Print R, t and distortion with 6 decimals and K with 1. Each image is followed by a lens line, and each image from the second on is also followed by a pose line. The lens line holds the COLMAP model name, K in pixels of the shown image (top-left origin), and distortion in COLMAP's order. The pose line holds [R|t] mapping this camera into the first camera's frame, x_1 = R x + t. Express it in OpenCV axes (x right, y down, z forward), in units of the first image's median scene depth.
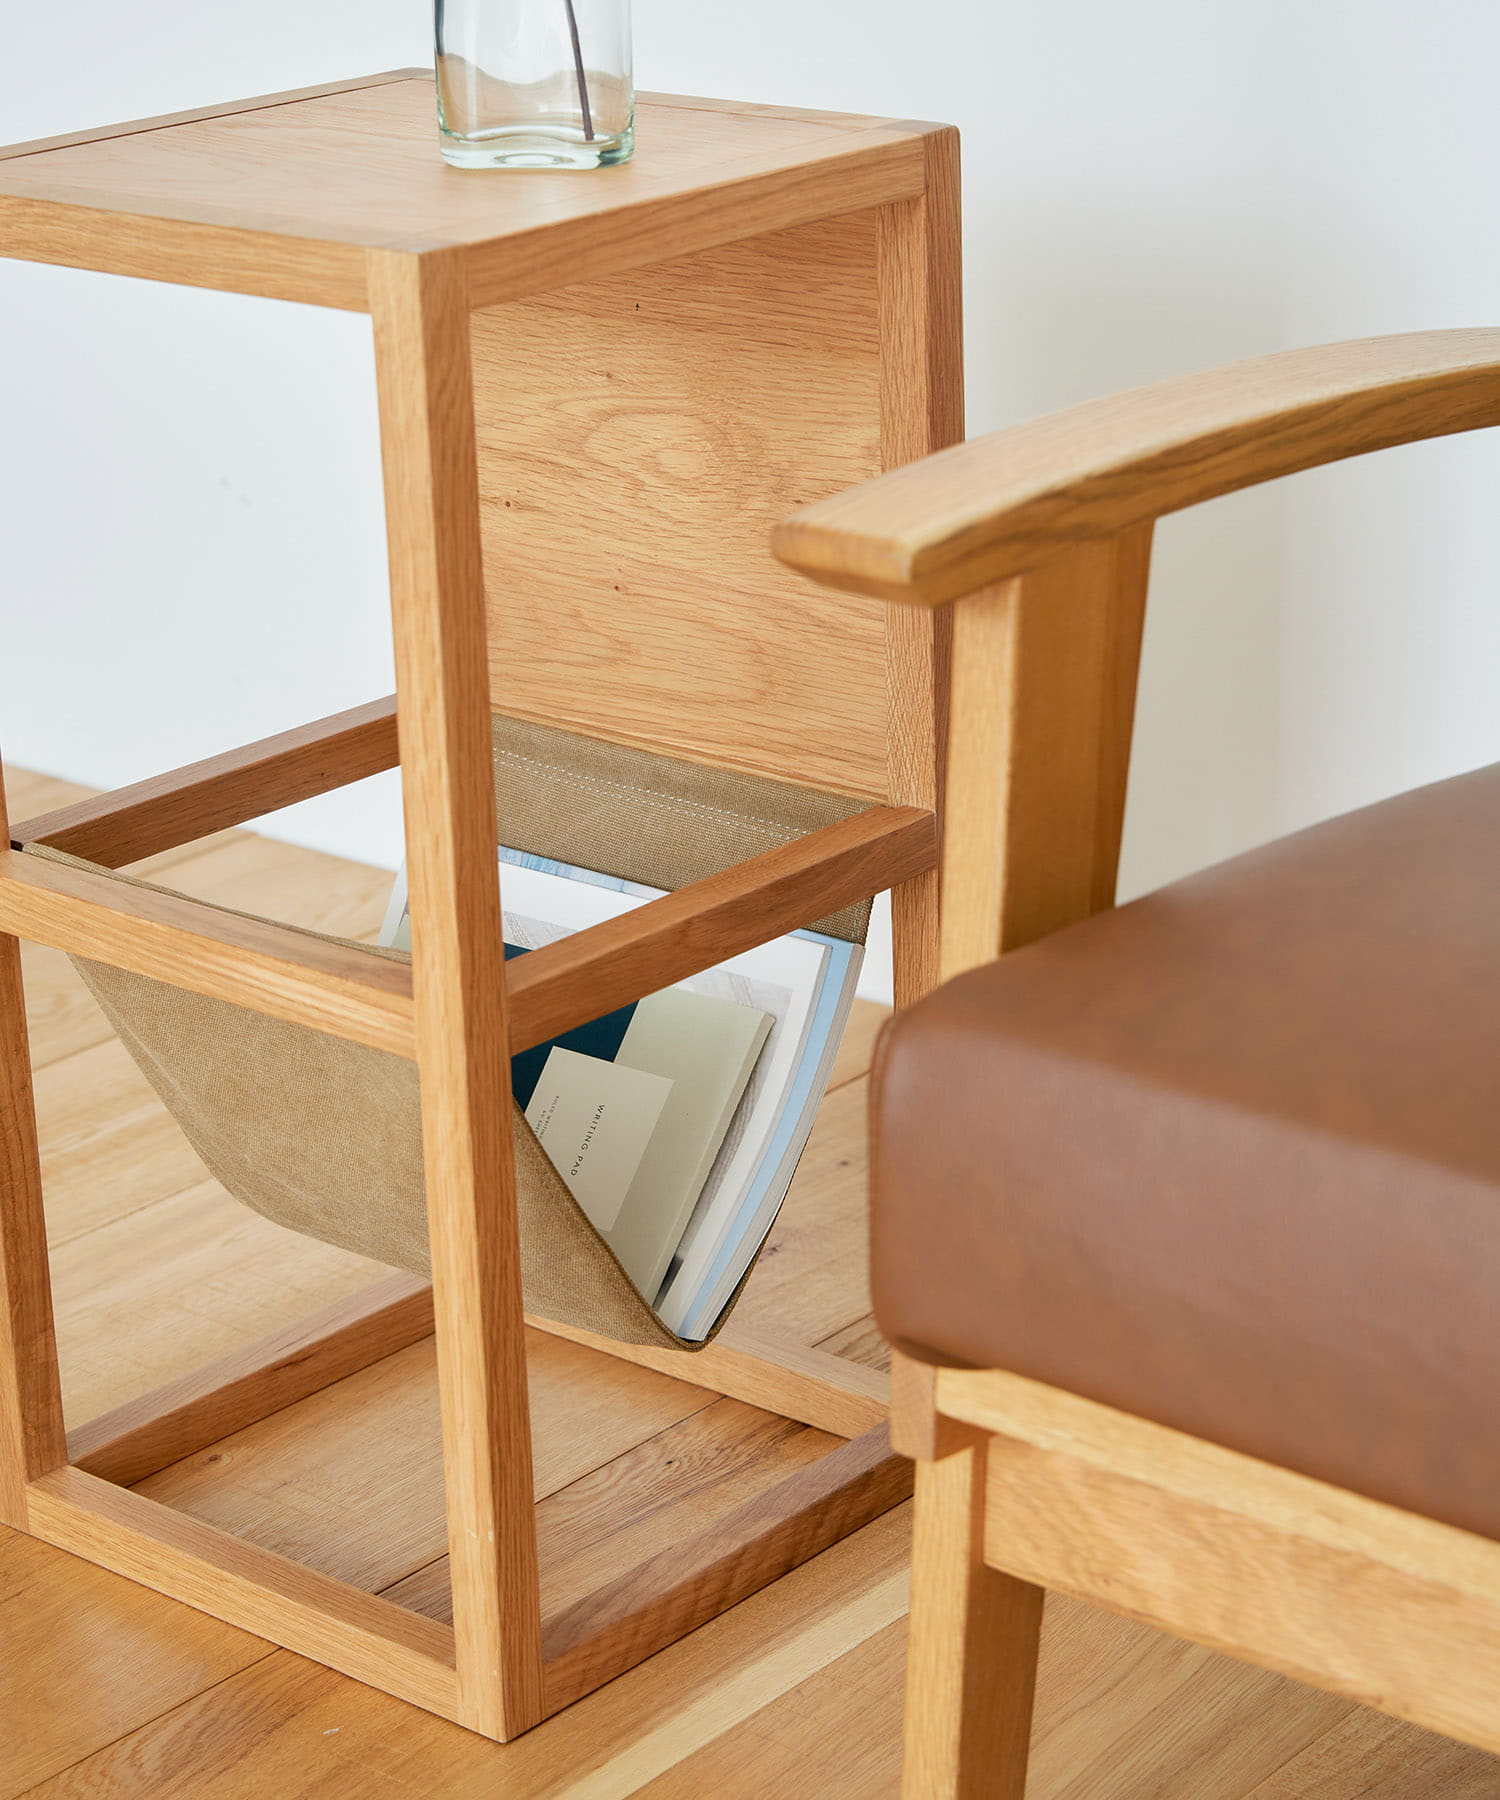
lens RADIAL K [[3985.6, 0, 1028.7], [0, 3985.6, 755.0], [0, 0, 1]] dist [-0.033097, -0.026224]
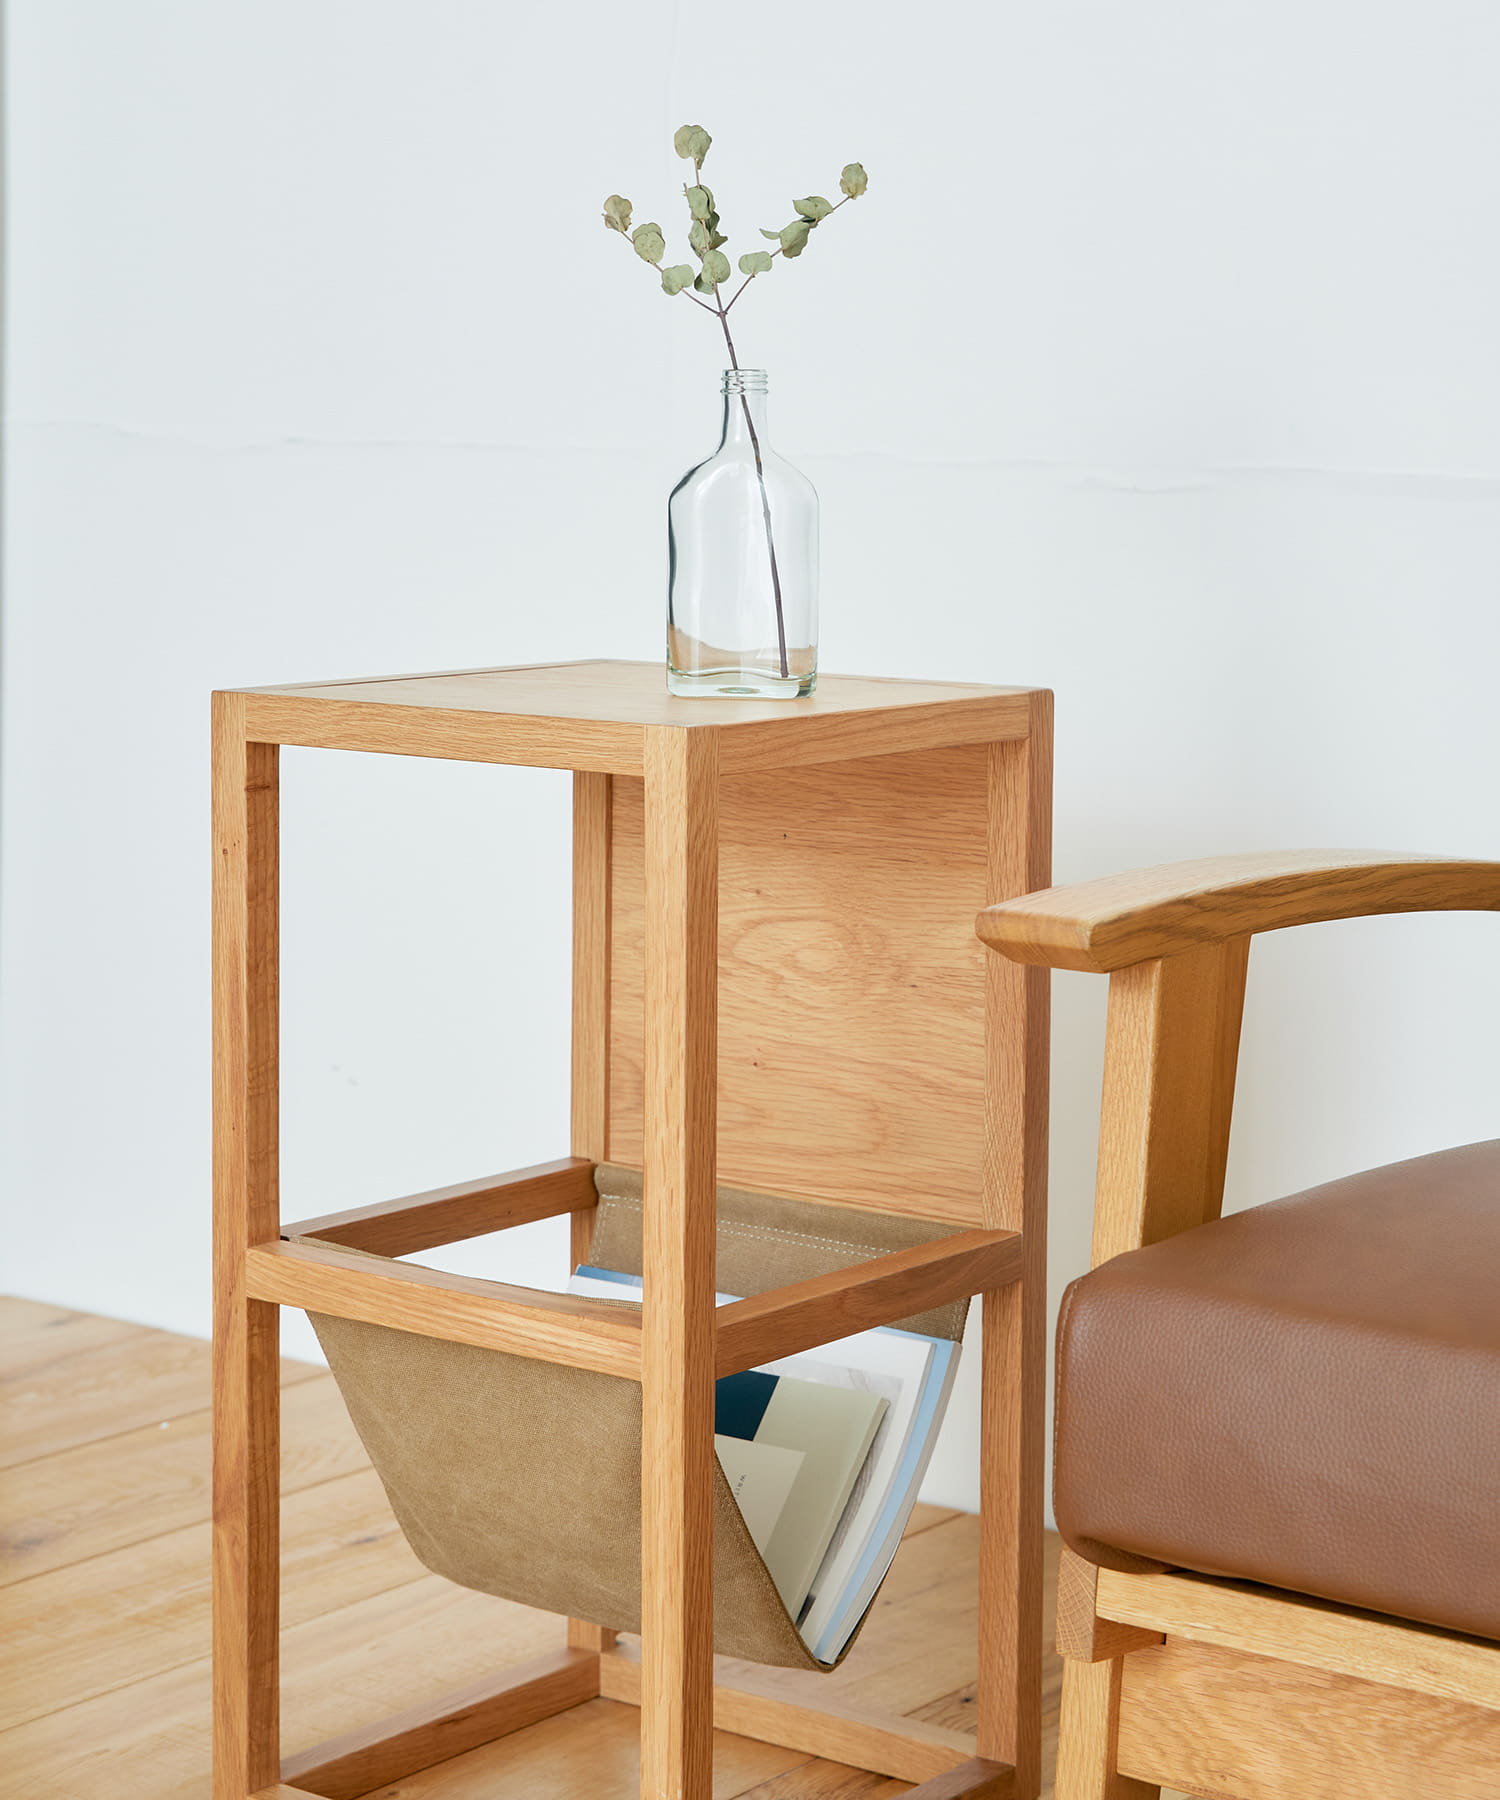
lens RADIAL K [[3854.9, 0, 889.4], [0, 3854.9, 723.4], [0, 0, 1]] dist [-0.041783, 0.120304]
pose [[0.998113, 0.025233, 0.055981, -0.140751], [-0.009514, 0.964206, -0.264982, 0.185878], [-0.060663, 0.263950, 0.962627, -0.202078]]
